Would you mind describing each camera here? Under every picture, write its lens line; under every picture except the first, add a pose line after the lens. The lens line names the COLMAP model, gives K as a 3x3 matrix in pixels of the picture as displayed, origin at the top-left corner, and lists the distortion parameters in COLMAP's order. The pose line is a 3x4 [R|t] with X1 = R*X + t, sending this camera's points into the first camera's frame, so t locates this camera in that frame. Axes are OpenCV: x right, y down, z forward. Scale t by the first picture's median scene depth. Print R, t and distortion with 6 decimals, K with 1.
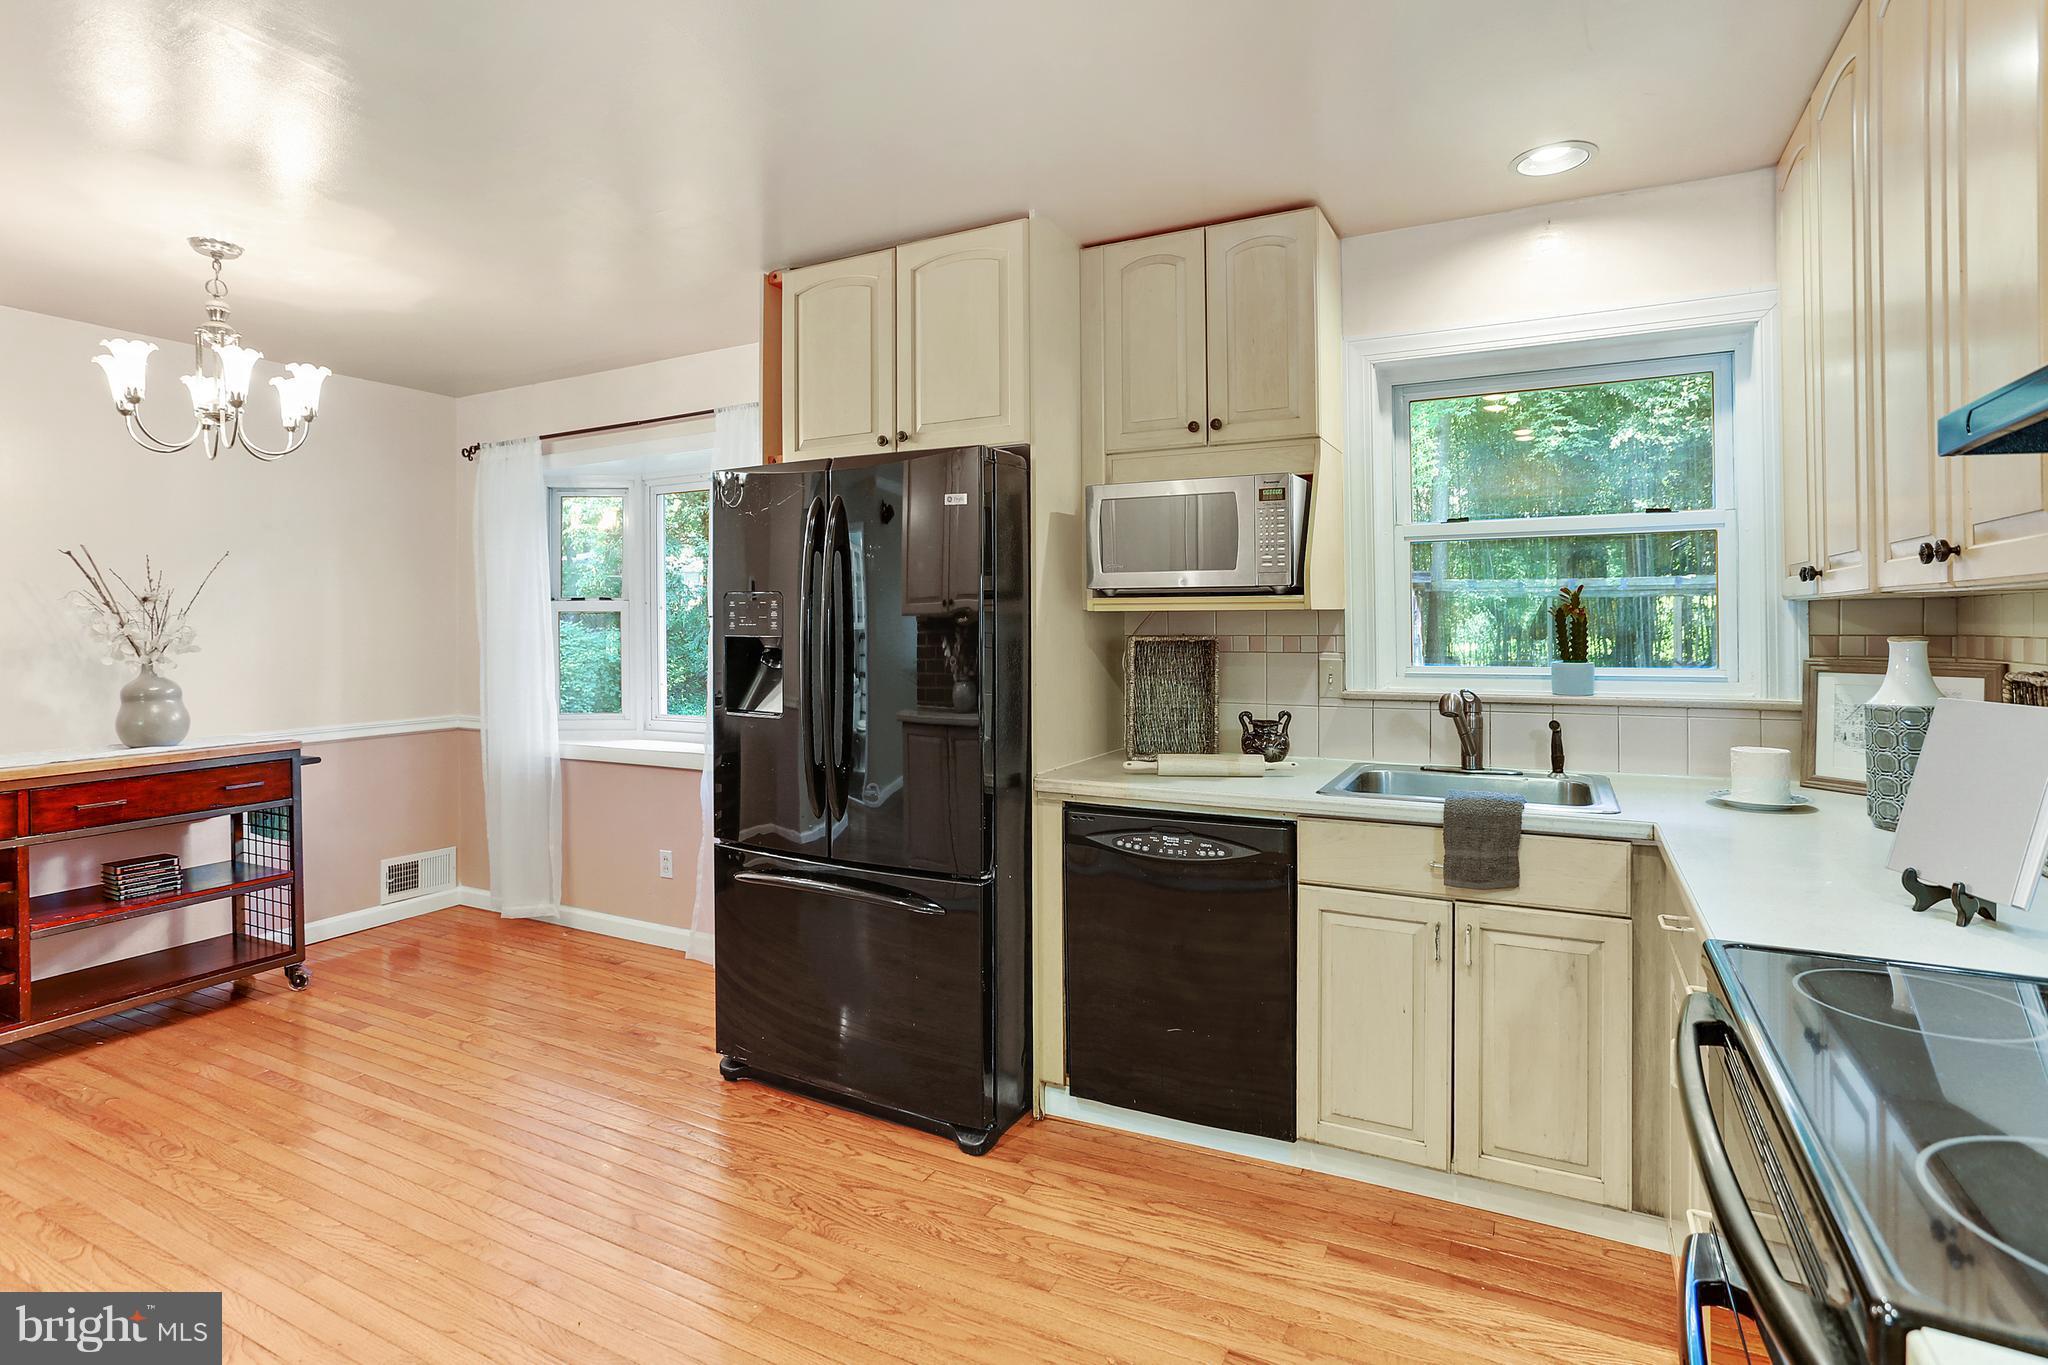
lens RADIAL K [[1030.6, 0, 1023.6], [0, 1030.6, 626.6], [0, 0, 1]] dist [-0.031056, 0.001097]
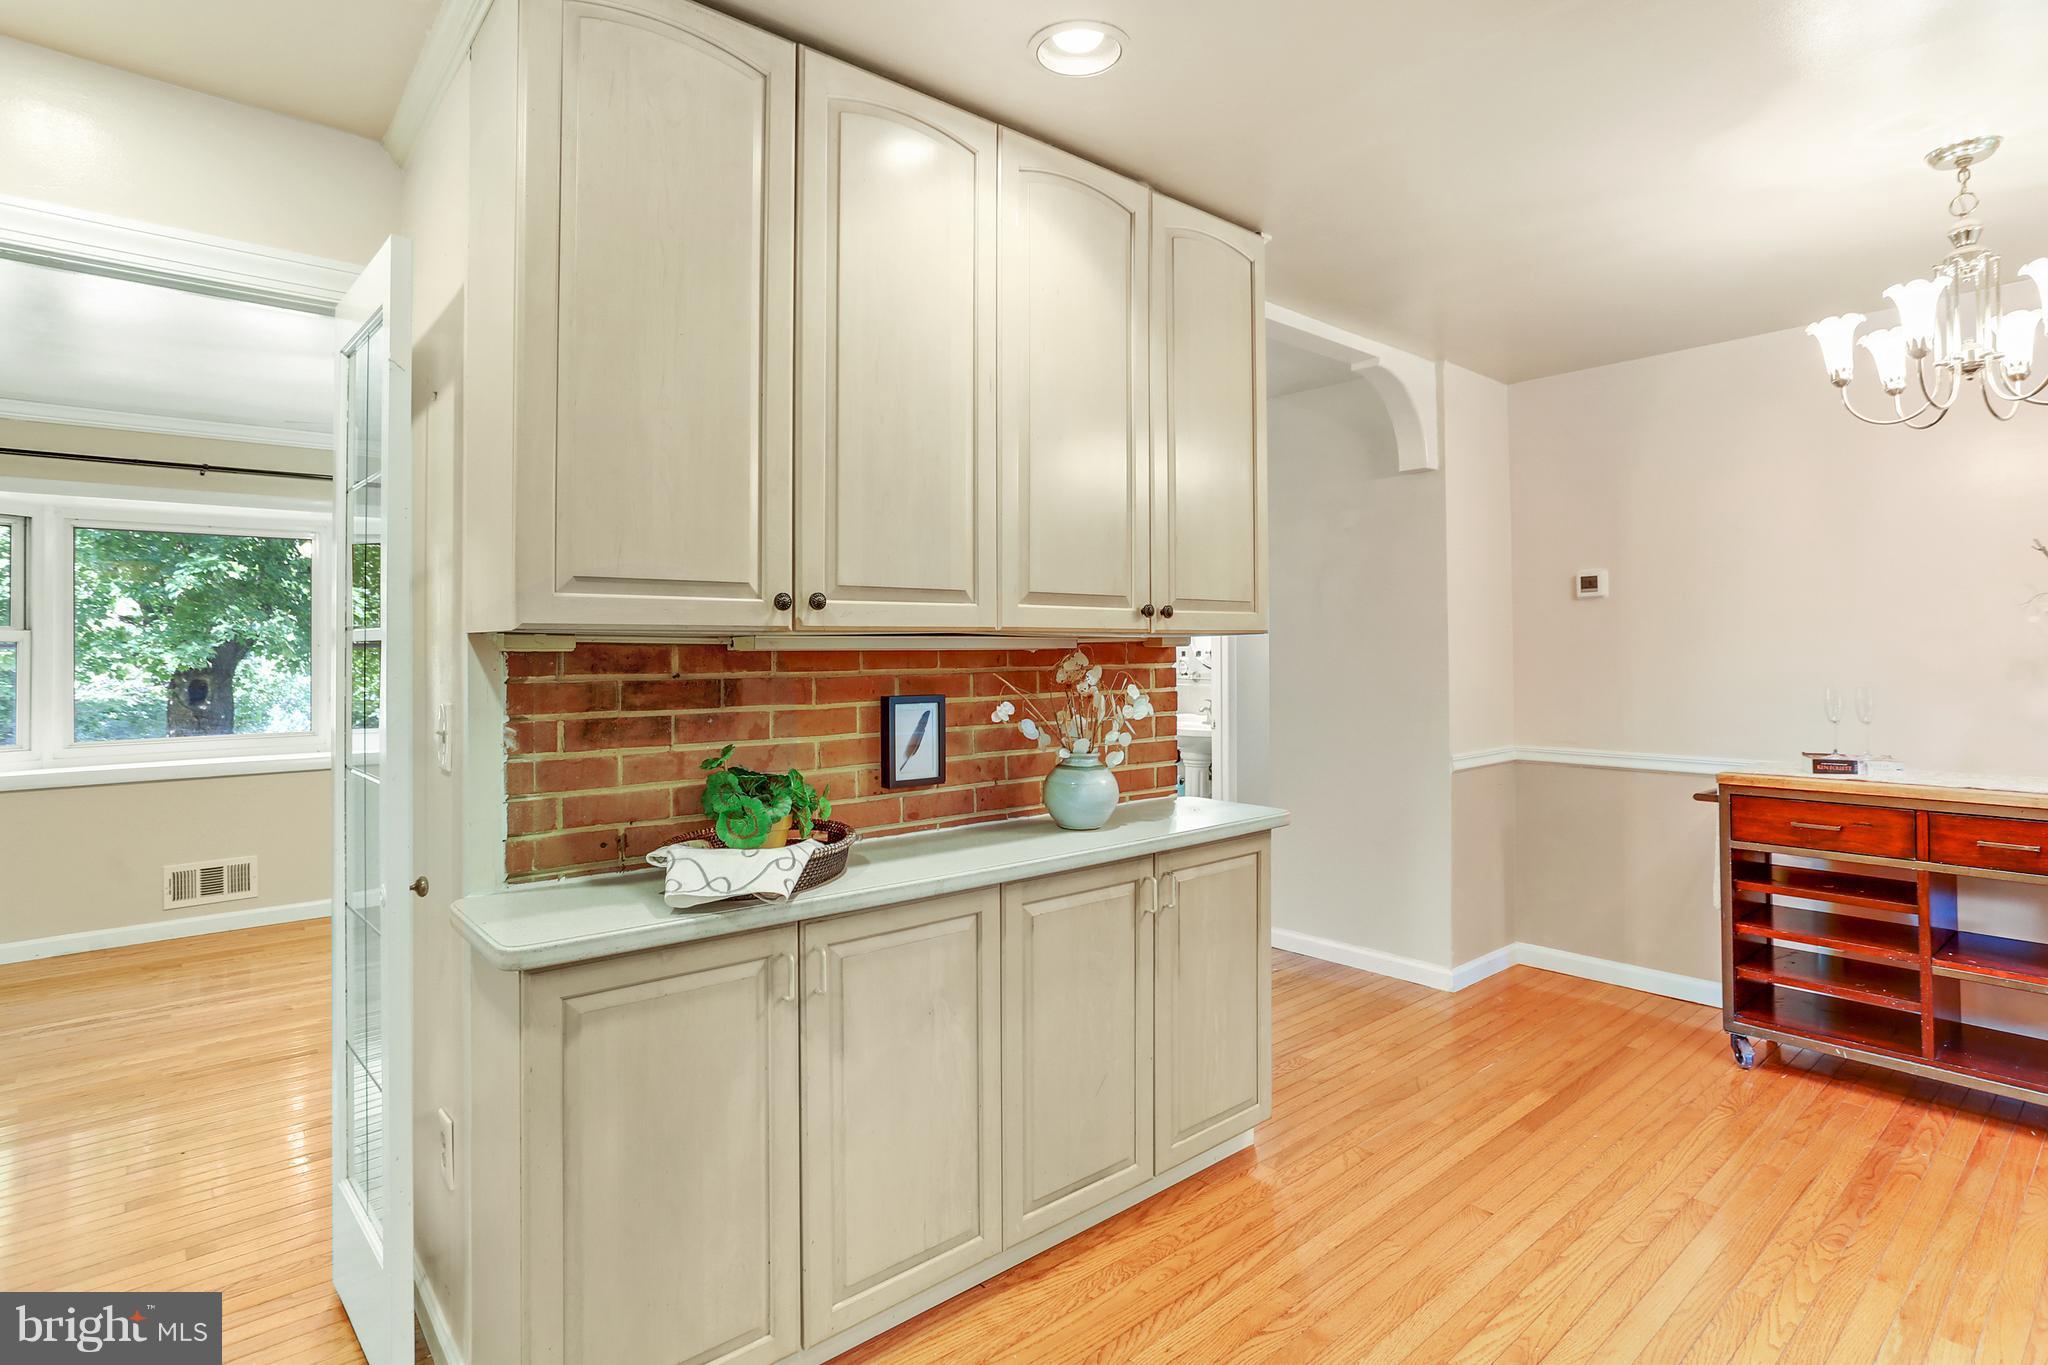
lens RADIAL K [[1013.9, 0, 1031.6], [0, 1013.9, 638.6], [0, 0, 1]] dist [-0.042438, 0.023870]
pose [[-0.369838, 0.000984, -0.929096, 0.193508], [0.004946, 0.999987, -0.000909, -0.001094], [0.929083, -0.004931, -0.369838, 0.634810]]
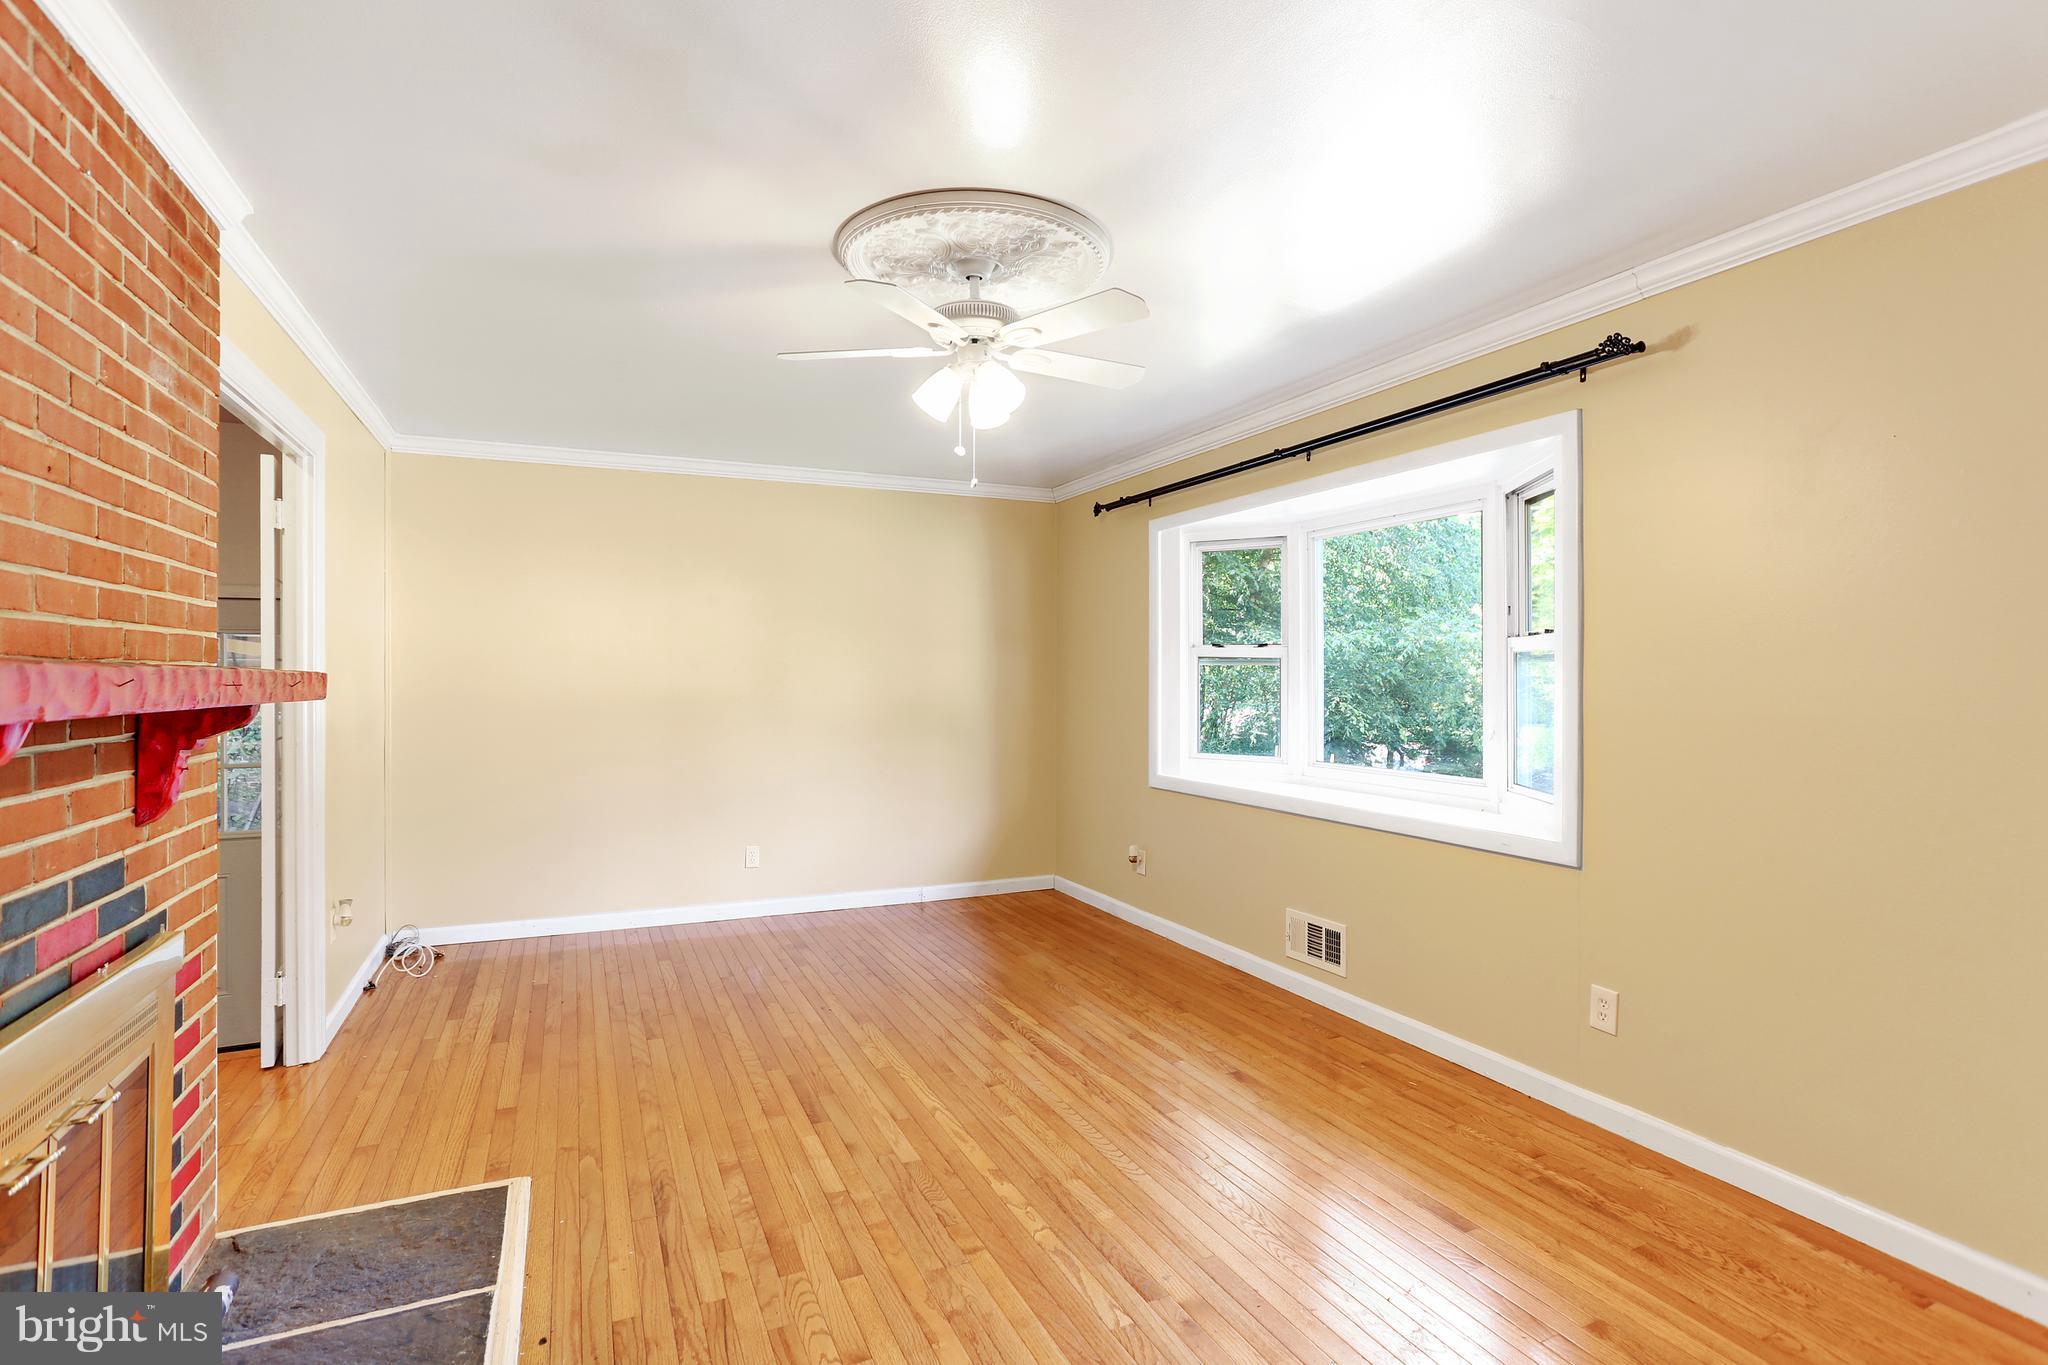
lens RADIAL K [[1010.8, 0, 1019.1], [0, 1010.8, 674.4], [0, 0, 1]] dist [-0.061899, 0.055794]
pose [[-0.785624, 0.009534, 0.618630, -1.411370], [0.011677, 0.999932, -0.000582, 0.017951], [-0.618594, 0.006766, -0.785682, 0.079958]]
